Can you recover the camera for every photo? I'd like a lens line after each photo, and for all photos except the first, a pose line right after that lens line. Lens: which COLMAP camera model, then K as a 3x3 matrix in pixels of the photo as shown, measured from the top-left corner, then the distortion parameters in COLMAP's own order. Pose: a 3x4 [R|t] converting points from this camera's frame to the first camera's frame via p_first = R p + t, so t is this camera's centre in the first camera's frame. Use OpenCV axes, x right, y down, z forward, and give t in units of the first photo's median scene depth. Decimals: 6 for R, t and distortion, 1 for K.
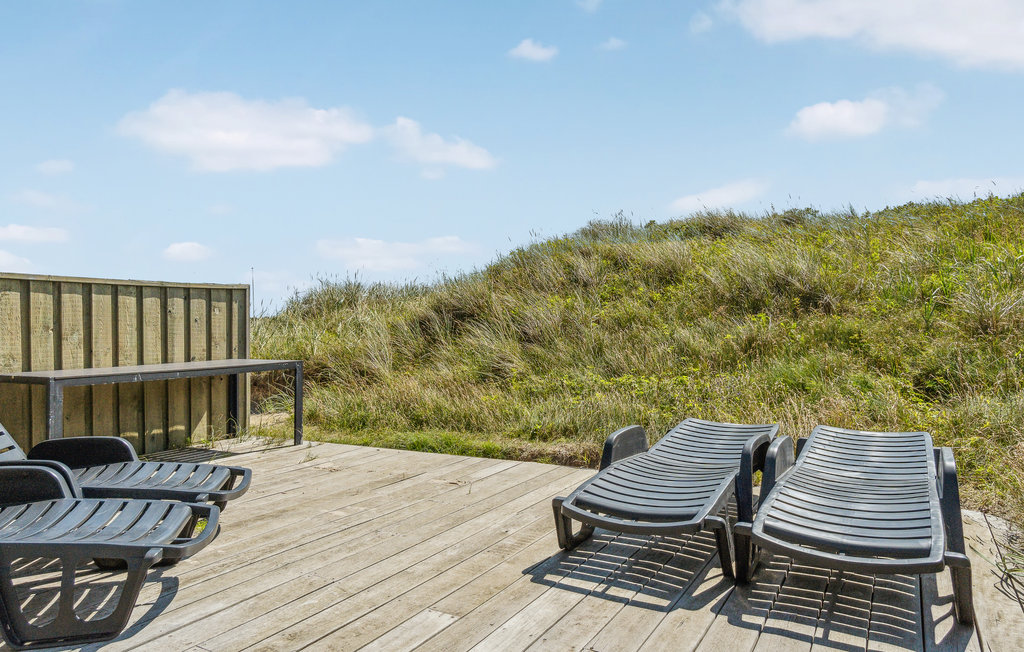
lens RADIAL K [[650.9, 0, 512.0], [0, 650.9, 326.0], [0, 0, 1]] dist [-0.001087, -0.000394]
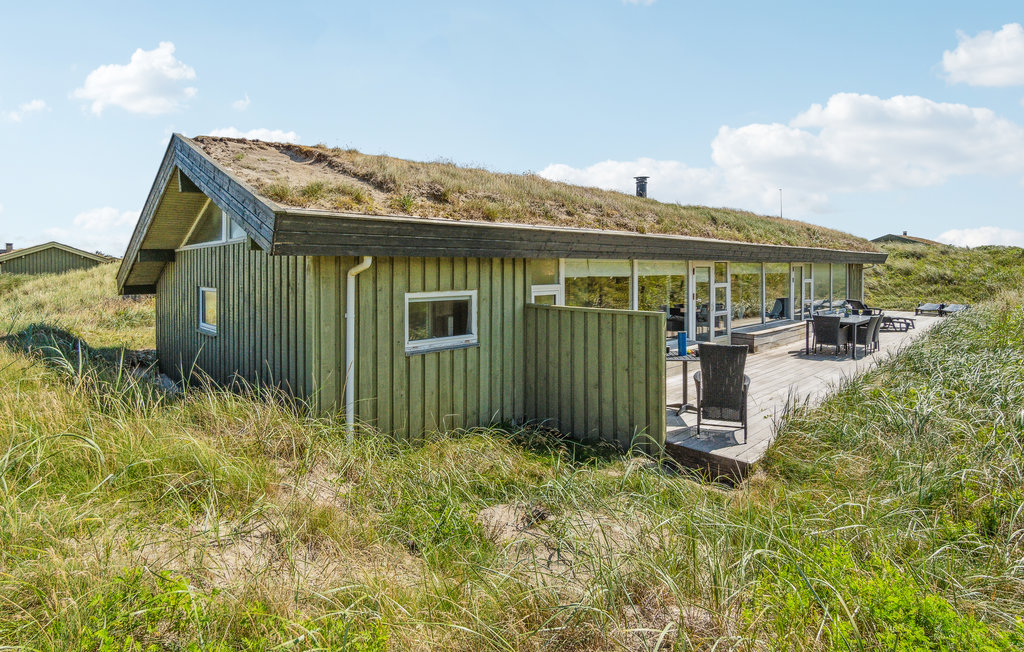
lens RADIAL K [[534.5, 0, 512.0], [0, 534.5, 326.0], [0, 0, 1]] dist [0.000004, 0.000119]
pose [[0.973062, 0.050501, -0.224946, -1.495082], [-0.026554, 0.993770, 0.108237, -0.050308], [0.229011, -0.099348, 0.968341, -3.001534]]
